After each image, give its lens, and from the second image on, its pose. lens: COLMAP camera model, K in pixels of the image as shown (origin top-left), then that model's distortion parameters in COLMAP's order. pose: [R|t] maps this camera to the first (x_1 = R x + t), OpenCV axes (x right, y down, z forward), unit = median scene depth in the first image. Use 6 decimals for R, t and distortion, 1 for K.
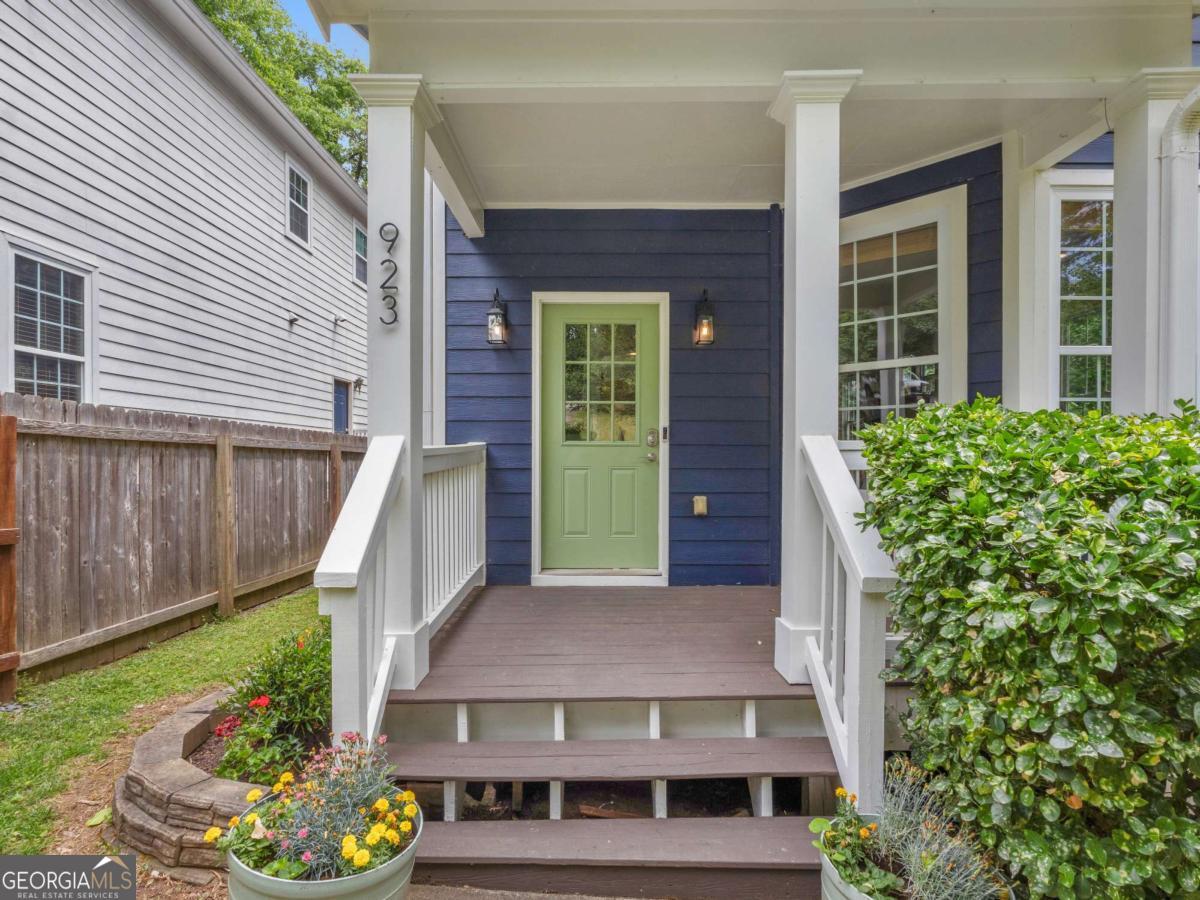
lens RADIAL K [[604.3, 0, 624.2], [0, 604.3, 449.3], [0, 0, 1]] dist [0.000056, 0.000626]
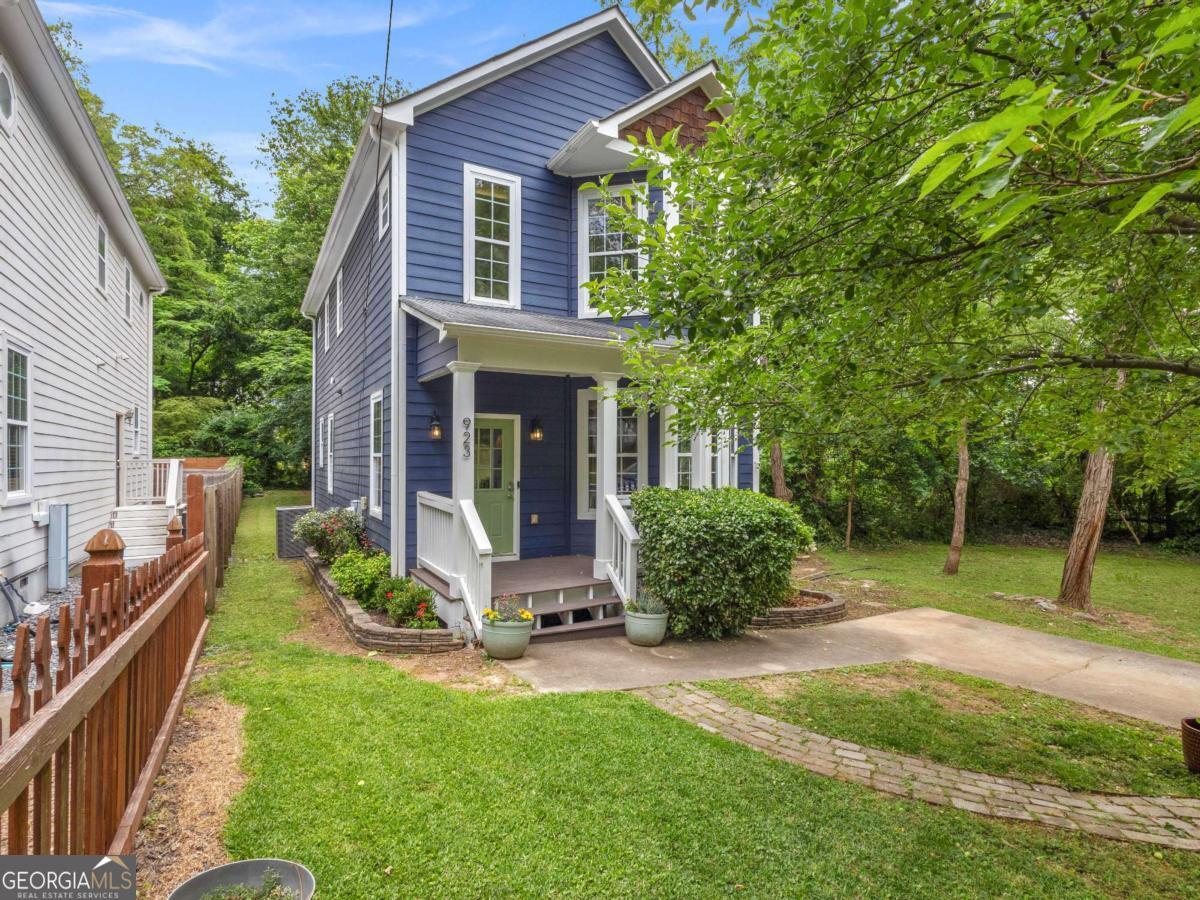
lens RADIAL K [[604.3, 0, 601.7], [0, 604.3, 450.9], [0, 0, 1]] dist [0.000056, 0.000626]
pose [[0.878810, 0.005057, 0.477146, -1.193319], [-0.001776, 0.999972, -0.007328, -0.228516], [-0.477169, 0.005593, 0.878794, -1.664114]]
